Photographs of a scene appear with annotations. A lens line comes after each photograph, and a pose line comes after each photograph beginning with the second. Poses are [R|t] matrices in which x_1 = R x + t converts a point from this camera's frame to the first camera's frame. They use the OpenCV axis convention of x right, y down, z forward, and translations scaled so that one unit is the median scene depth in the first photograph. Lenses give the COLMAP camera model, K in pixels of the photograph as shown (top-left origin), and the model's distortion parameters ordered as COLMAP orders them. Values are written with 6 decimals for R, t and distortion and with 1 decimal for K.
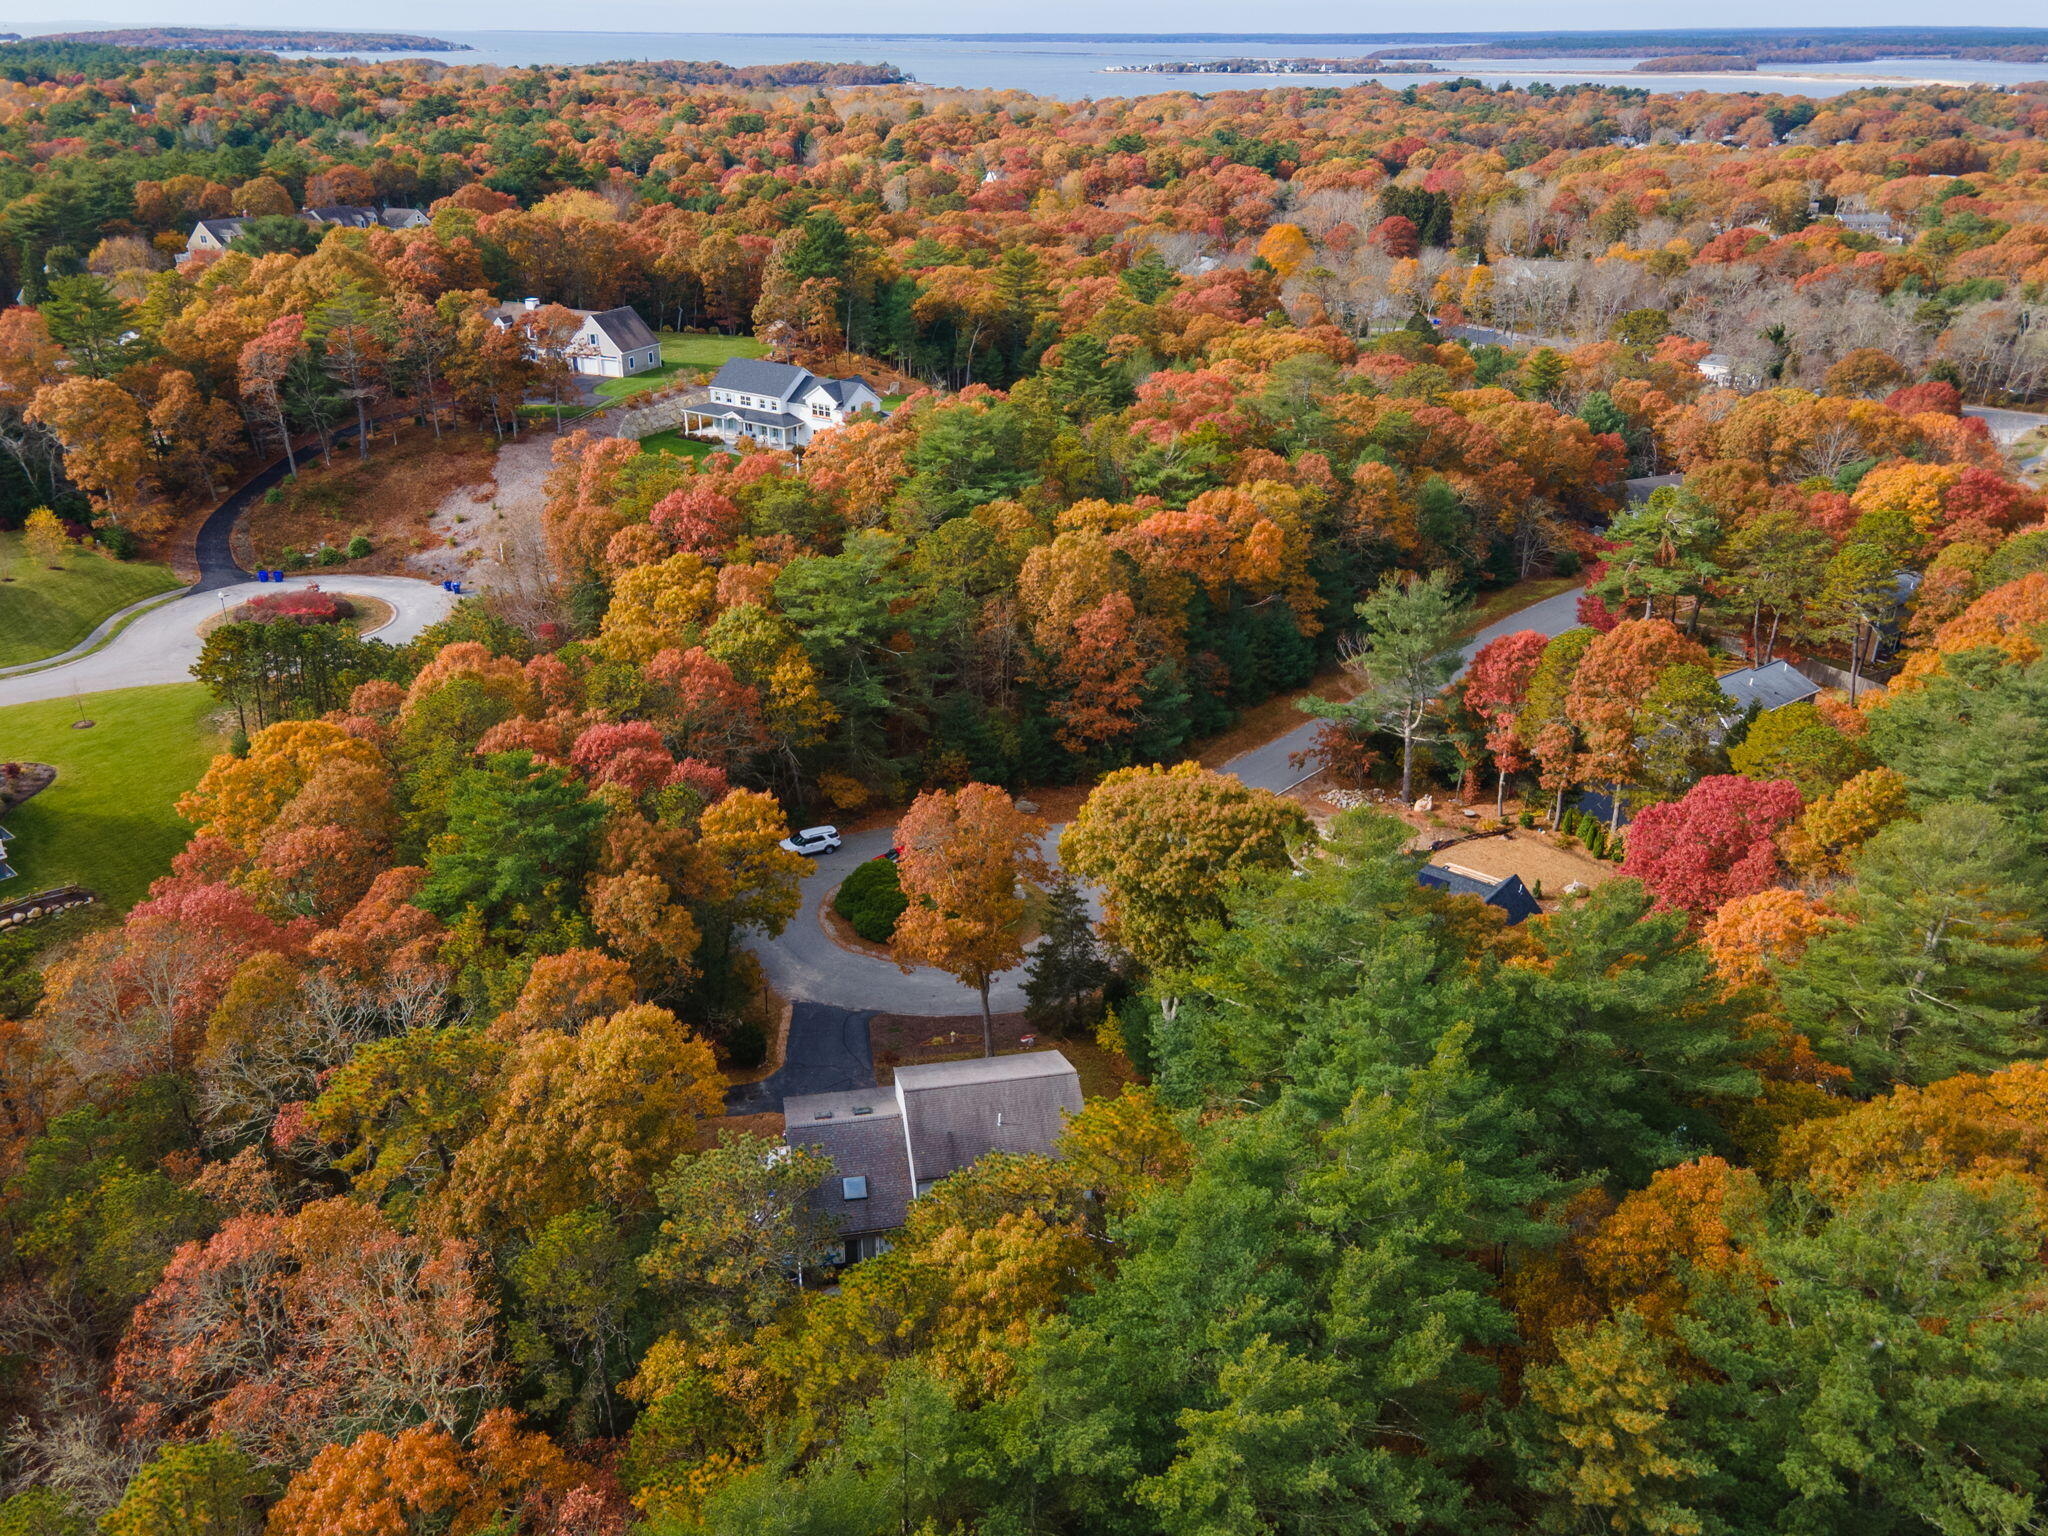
lens RADIAL K [[1621.6, 0, 1018.0], [0, 1621.6, 754.6], [0, 0, 1]] dist [0.028087, 0.035007]
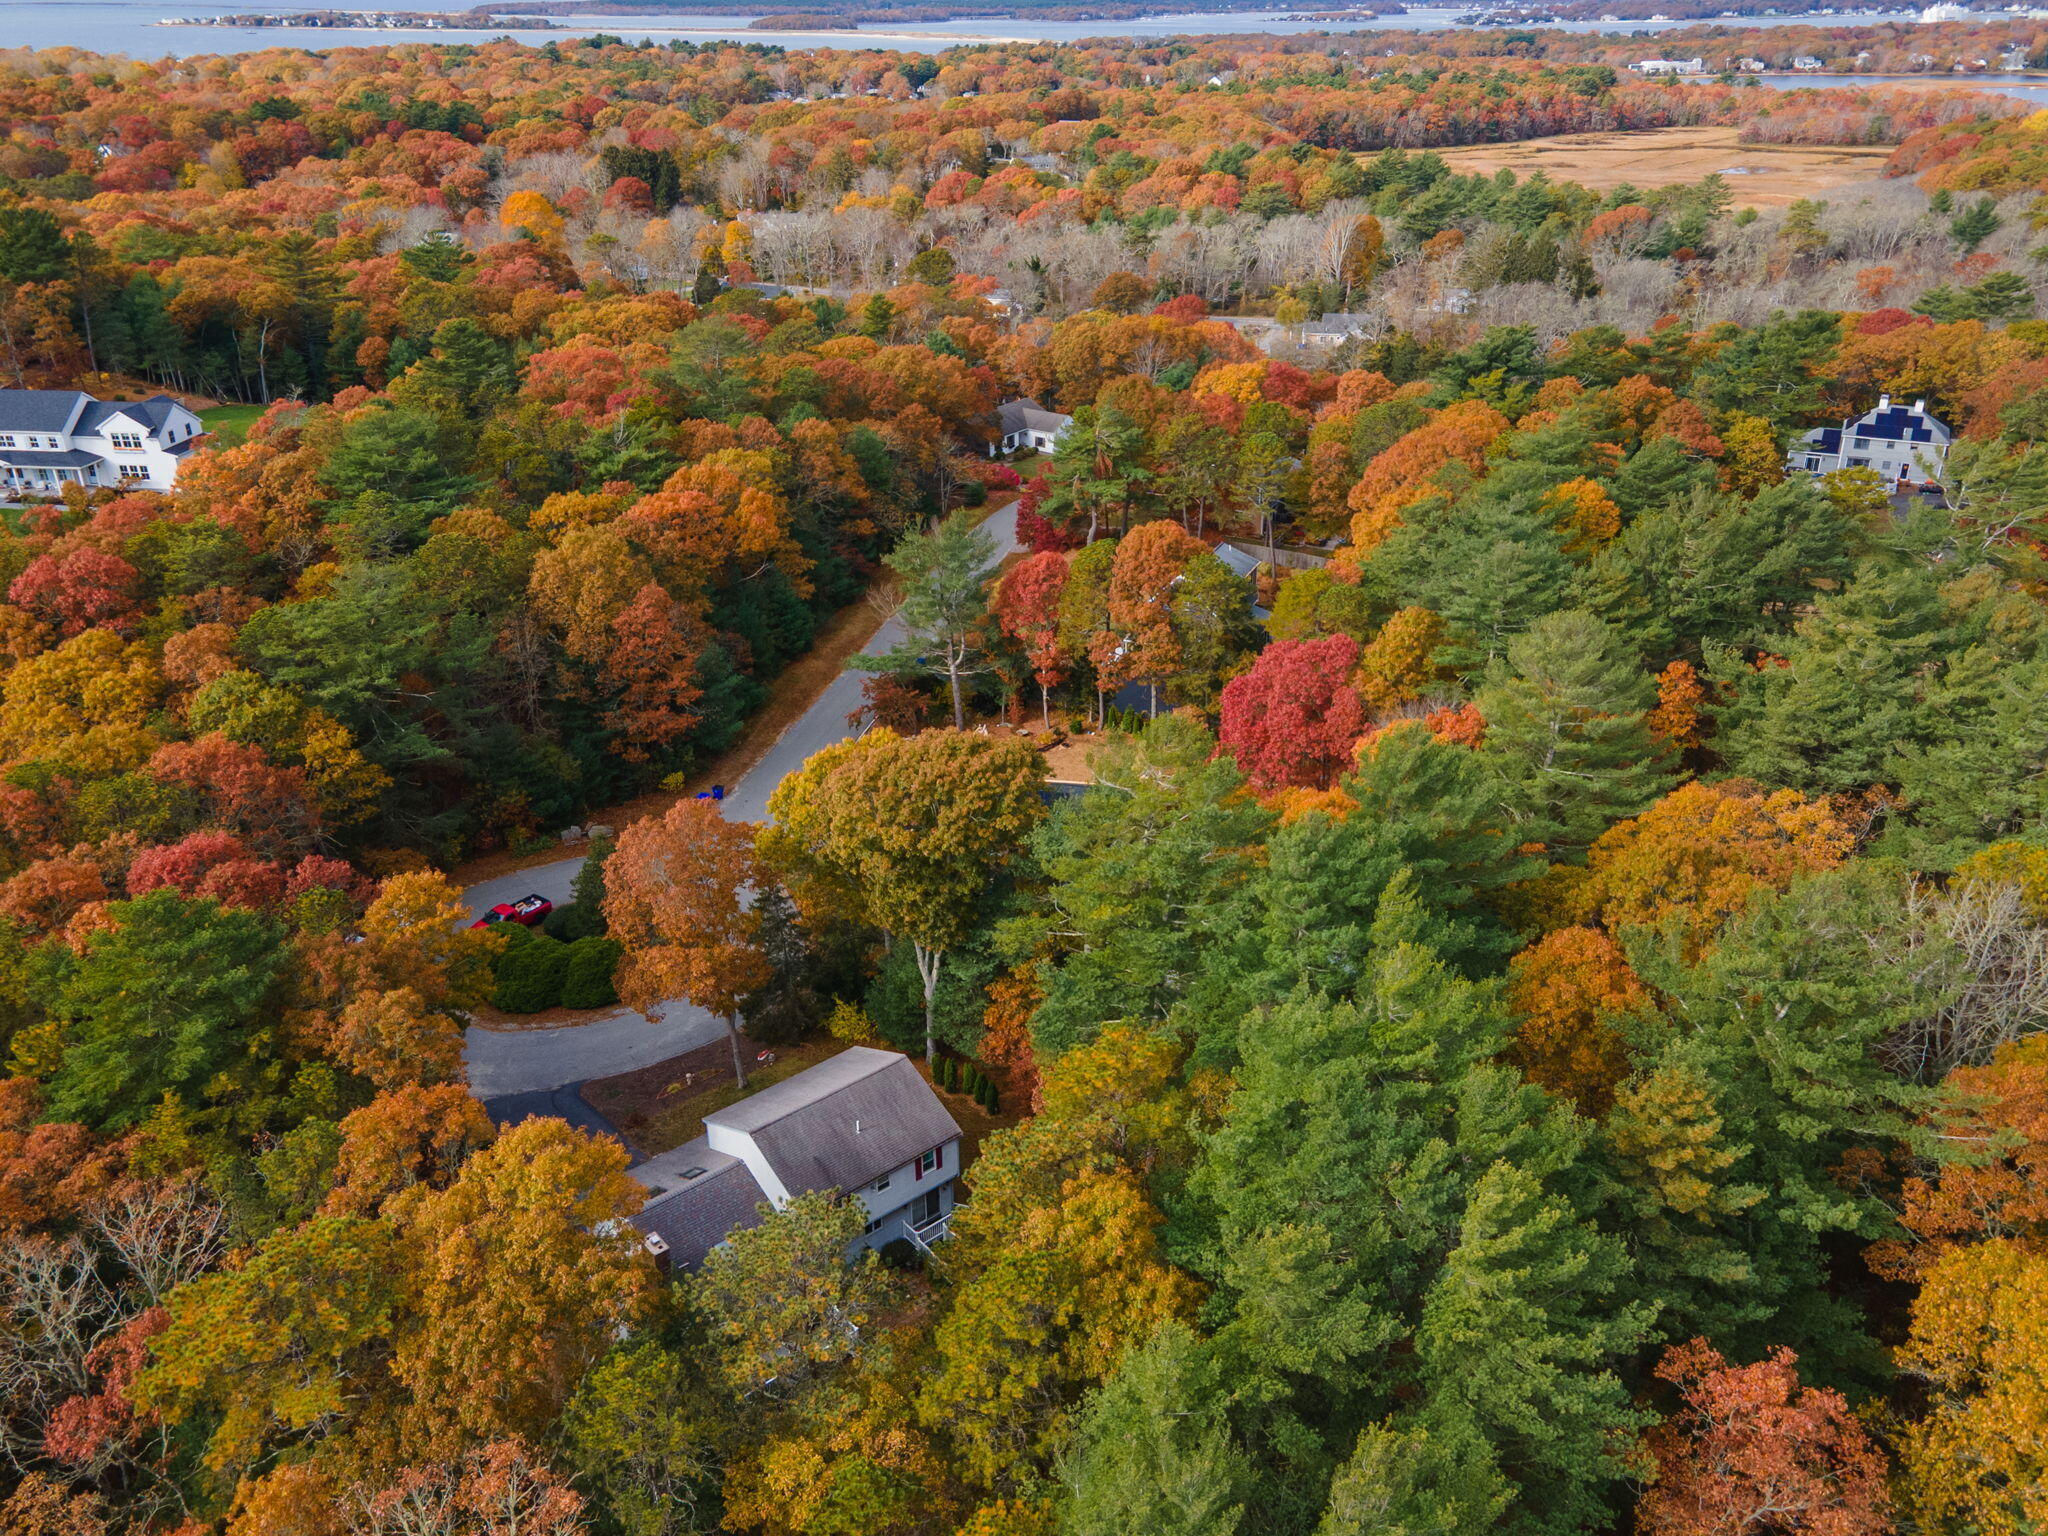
lens RADIAL K [[1646.9, 0, 1095.8], [0, 1646.9, 718.2], [0, 0, 1]] dist [0.030595, 0.052700]
pose [[0.856277, -0.214312, 0.469958, -0.148001], [0.215445, 0.975123, 0.052133, -0.014975], [-0.469440, 0.056610, 0.881148, 0.031746]]
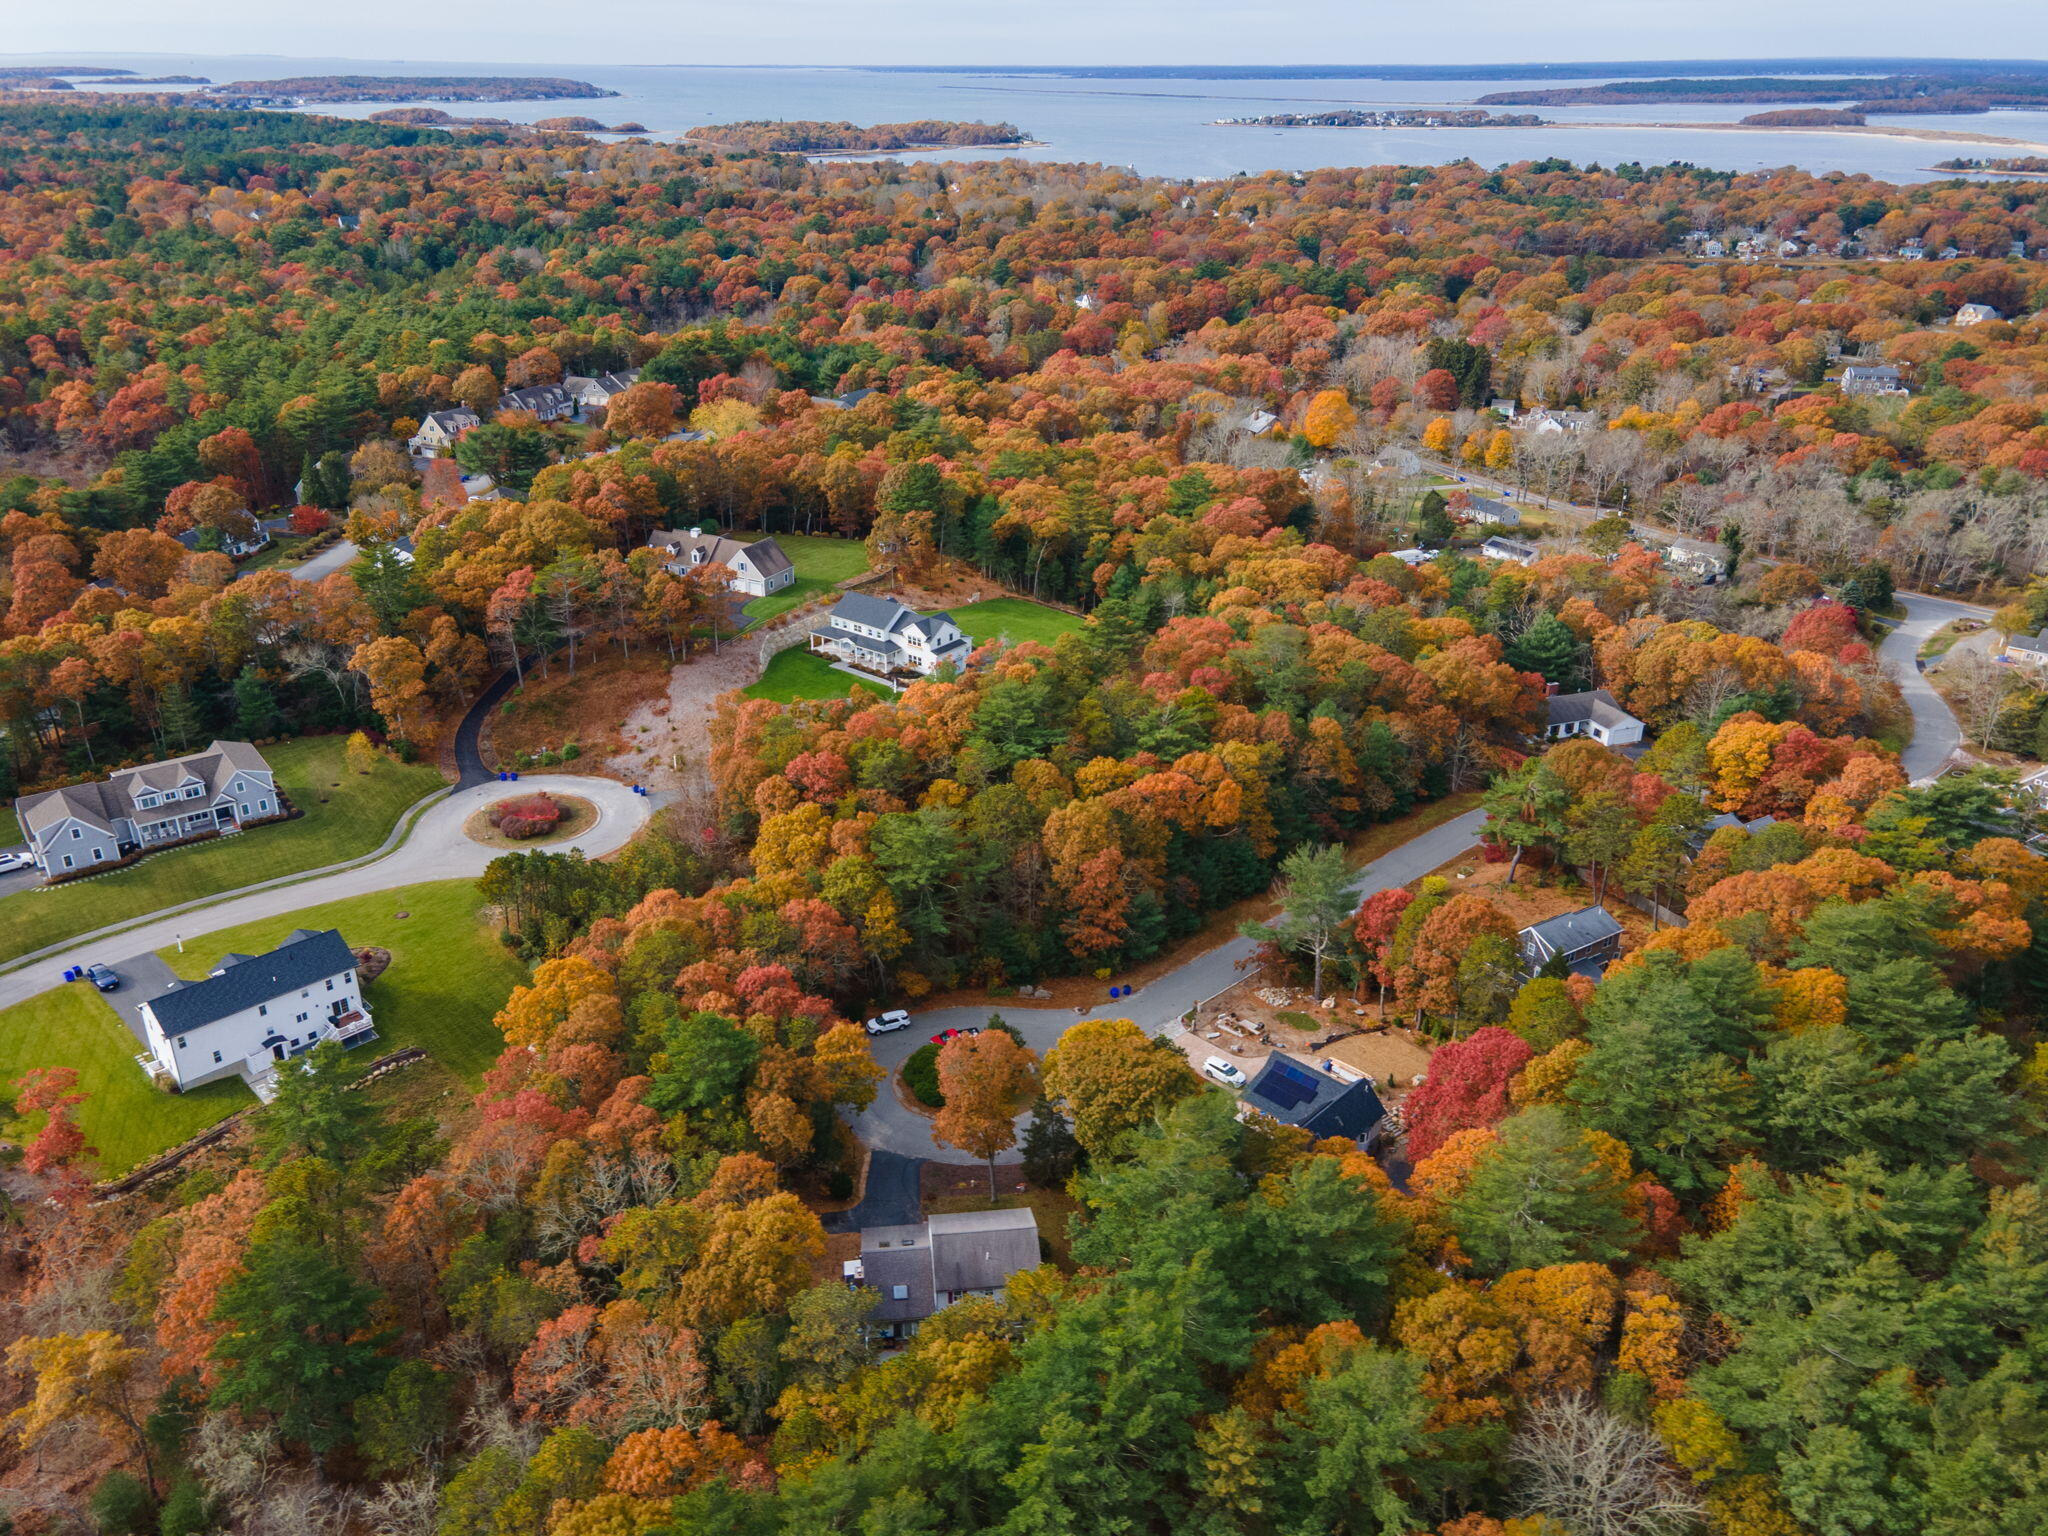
lens RADIAL K [[1621.6, 0, 1018.0], [0, 1621.6, 754.6], [0, 0, 1]] dist [0.028087, 0.035007]
pose [[0.997355, 0.030037, -0.066193, 0.057756], [-0.029541, 0.999528, 0.008445, -0.153208], [0.066416, -0.006467, 0.997771, -0.334149]]
